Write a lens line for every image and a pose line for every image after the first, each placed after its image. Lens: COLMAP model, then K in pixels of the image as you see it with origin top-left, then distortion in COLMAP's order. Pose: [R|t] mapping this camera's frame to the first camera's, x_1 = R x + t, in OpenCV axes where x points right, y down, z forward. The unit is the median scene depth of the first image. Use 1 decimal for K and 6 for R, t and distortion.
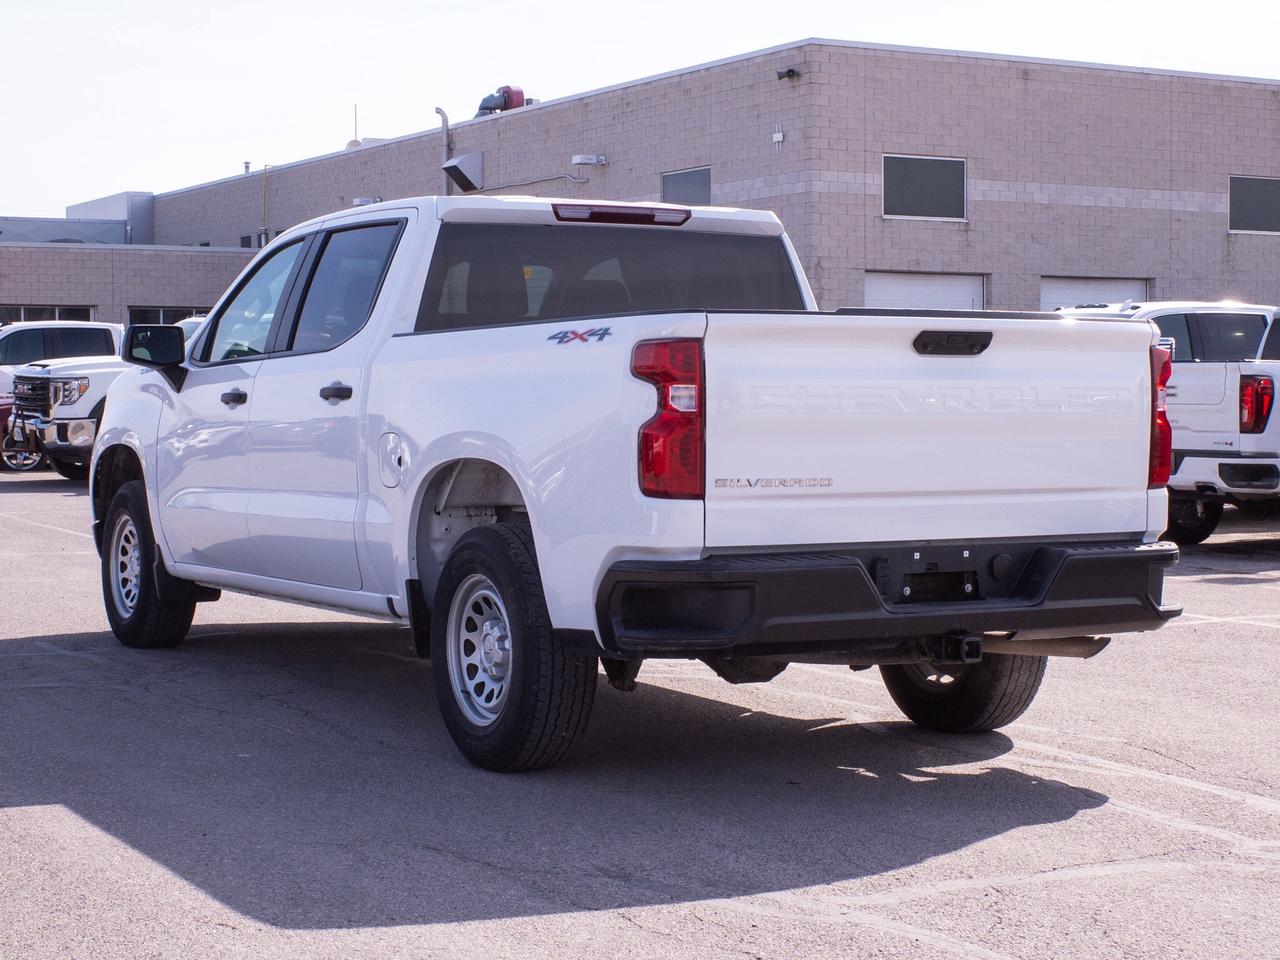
lens RADIAL K [[2282.7, 0, 640.7], [0, 2282.7, 435.9], [0, 0, 1]] dist [-0.015465, 0.008855]
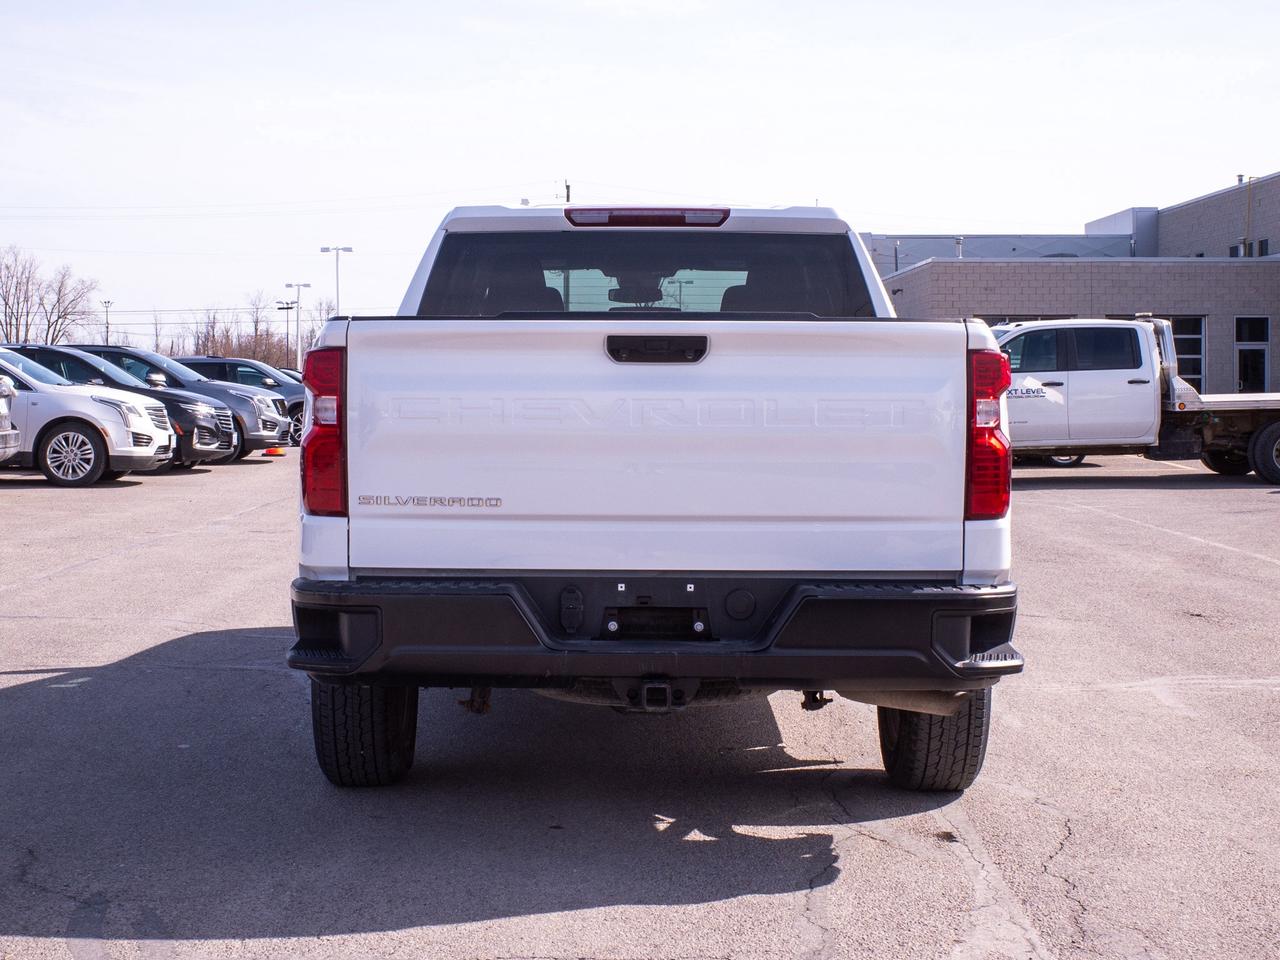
lens RADIAL K [[2115.0, 0, 638.2], [0, 2115.0, 427.3], [0, 0, 1]] dist [-0.028000, 0.012974]
pose [[0.871822, 0.010733, -0.489706, 0.523984], [-0.012682, 0.999919, -0.000662, -0.009653], [0.489659, 0.006788, 0.871887, 0.273918]]
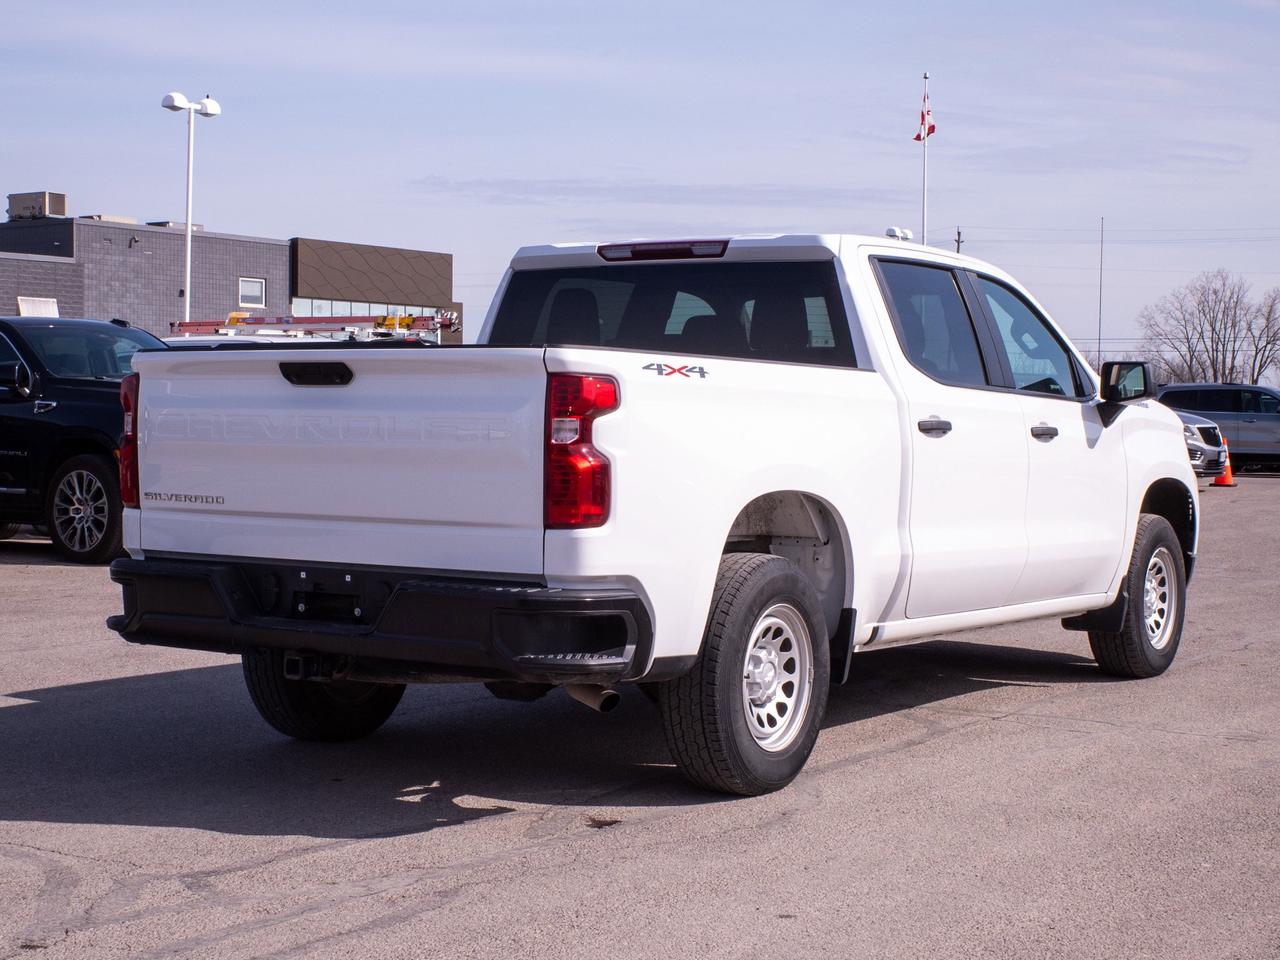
lens RADIAL K [[2211.0, 0, 640.0], [0, 2211.0, 480.0], [0, 0, 1]] dist [-0.015424, -0.084780]
pose [[0.459133, 0.032217, -0.887783, 1.084794], [-0.028437, 0.999363, 0.021559, -0.017789], [0.887912, 0.015347, 0.459757, 0.655063]]
